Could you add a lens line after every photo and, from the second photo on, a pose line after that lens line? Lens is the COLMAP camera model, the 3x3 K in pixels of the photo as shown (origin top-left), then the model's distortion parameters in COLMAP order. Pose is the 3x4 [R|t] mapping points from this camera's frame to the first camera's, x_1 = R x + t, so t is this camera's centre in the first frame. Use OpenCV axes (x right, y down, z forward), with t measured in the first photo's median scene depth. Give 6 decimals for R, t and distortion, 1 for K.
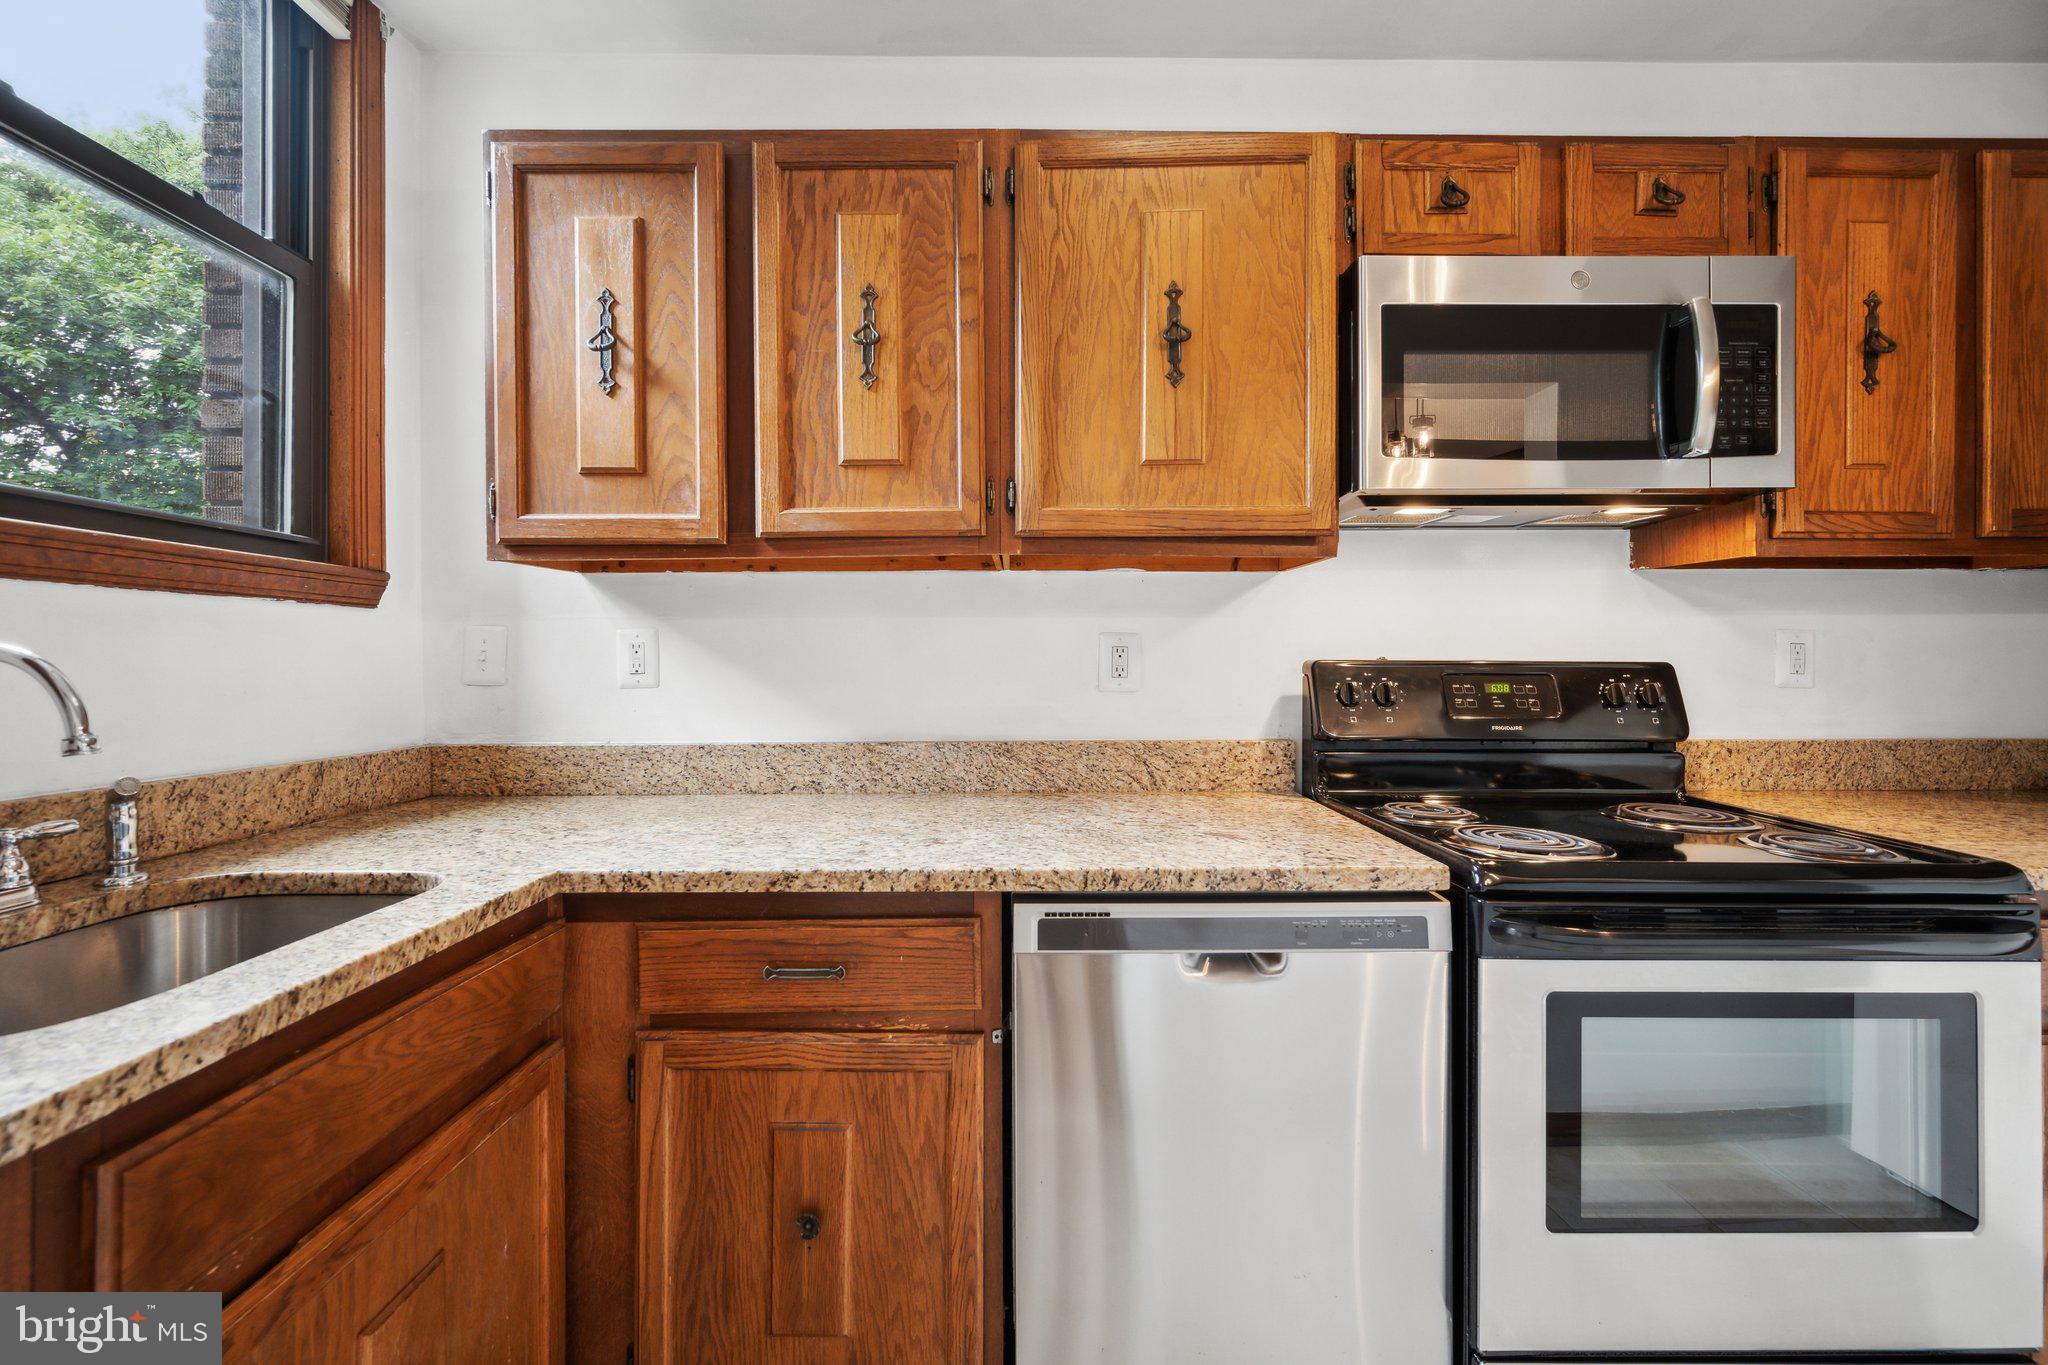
lens RADIAL K [[810.9, 0, 1019.9], [0, 810.9, 646.0], [0, 0, 1]] dist [-0.000266, -0.001023]
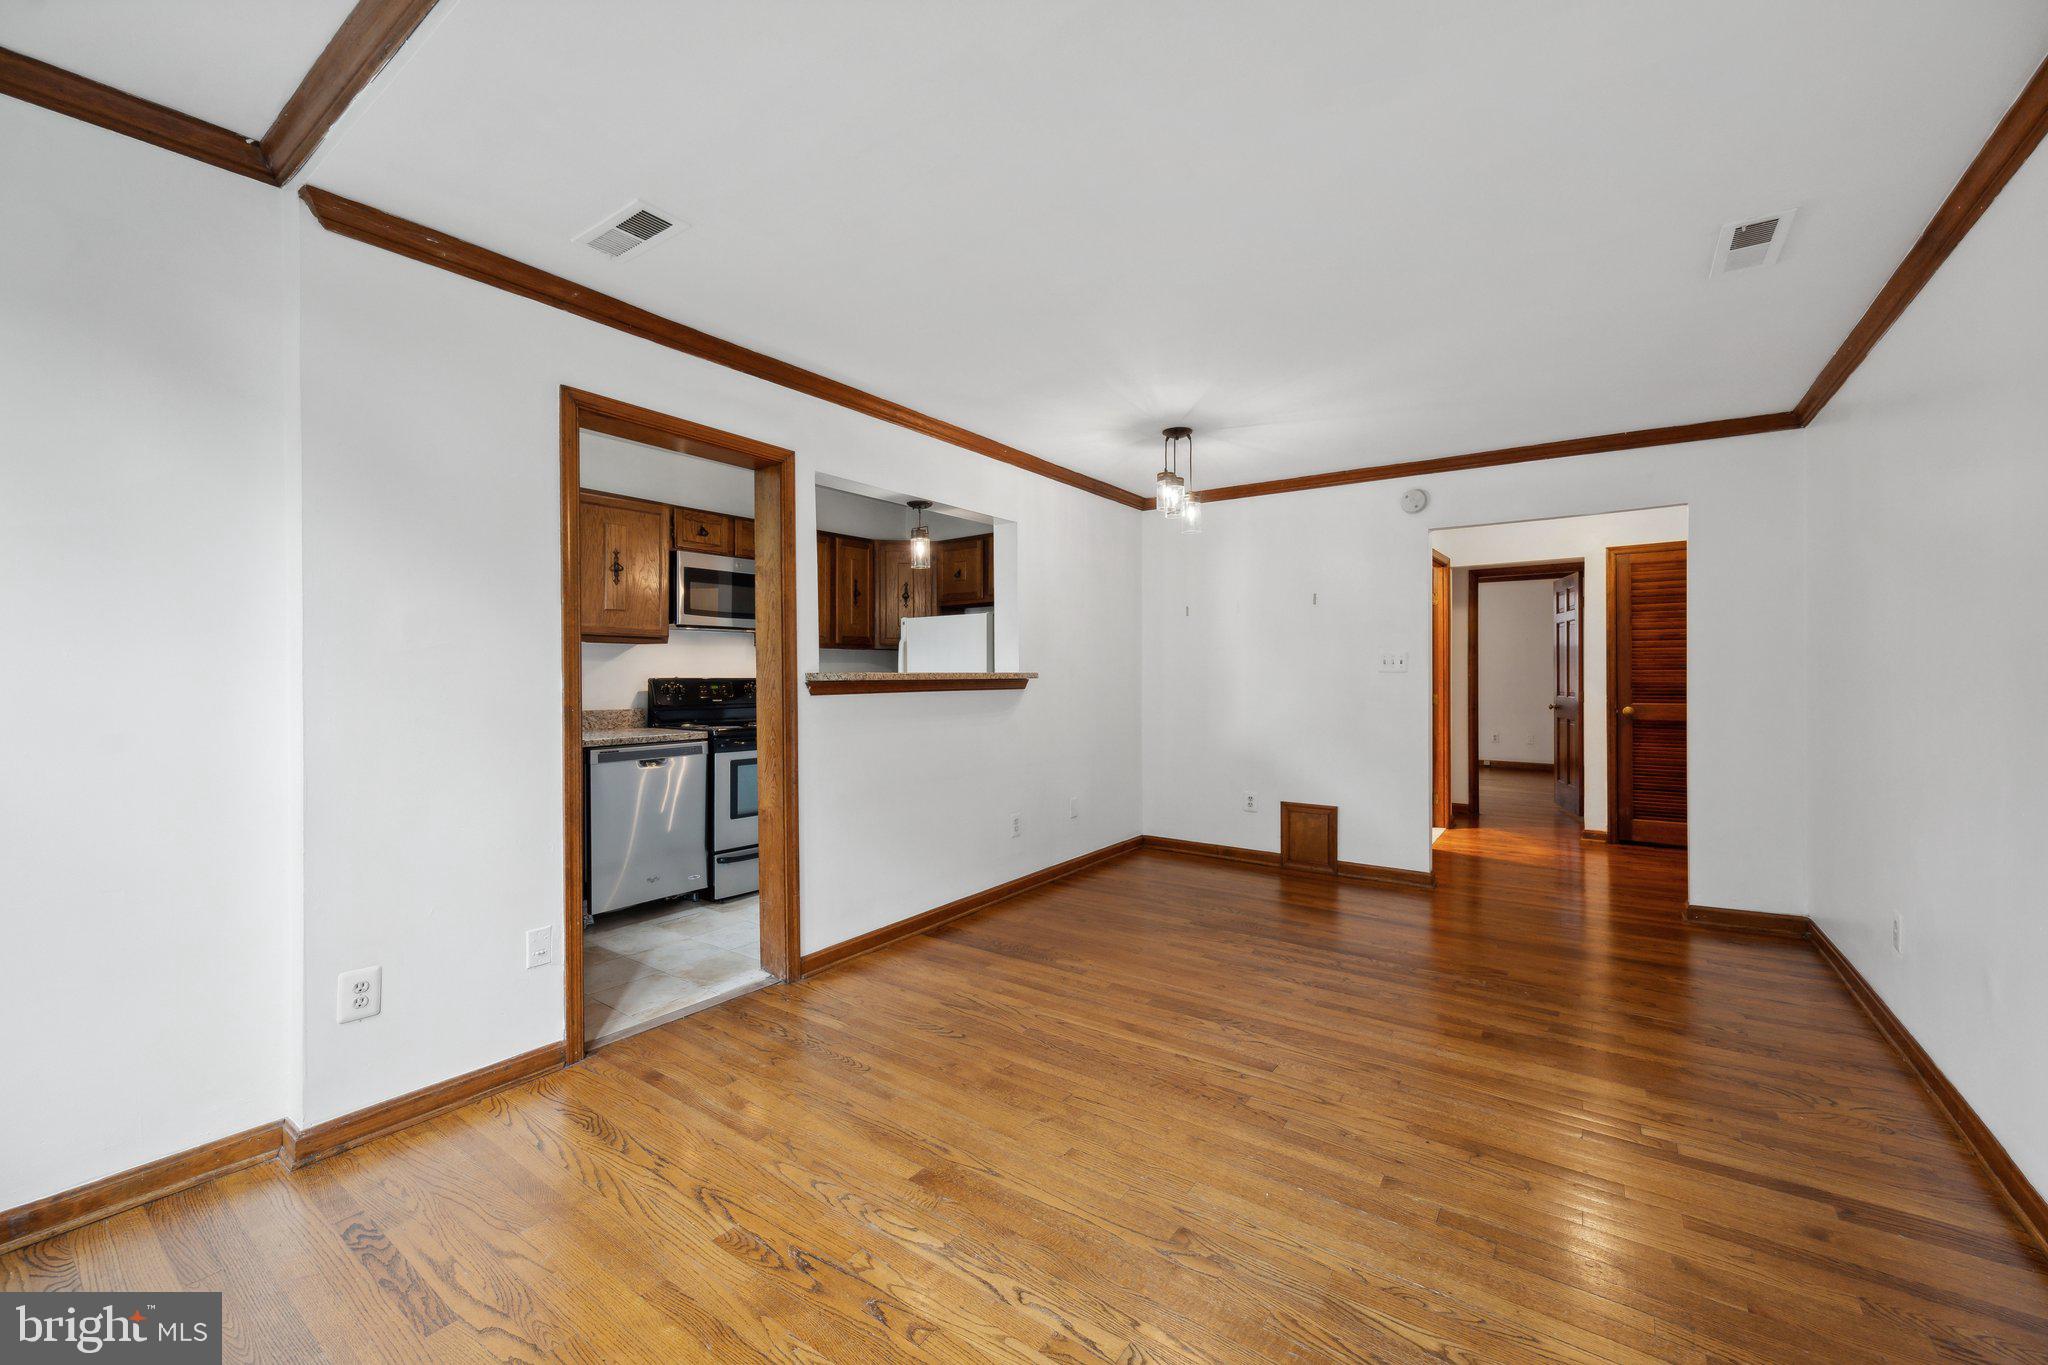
lens RADIAL K [[810.9, 0, 1033.8], [0, 810.9, 670.8], [0, 0, 1]] dist [-0.000266, -0.001023]
pose [[0.584530, 0.000773, 0.811371, -1.317563], [-0.002436, 0.999997, 0.000802, -0.015363], [-0.811368, -0.002445, 0.584530, -1.954522]]
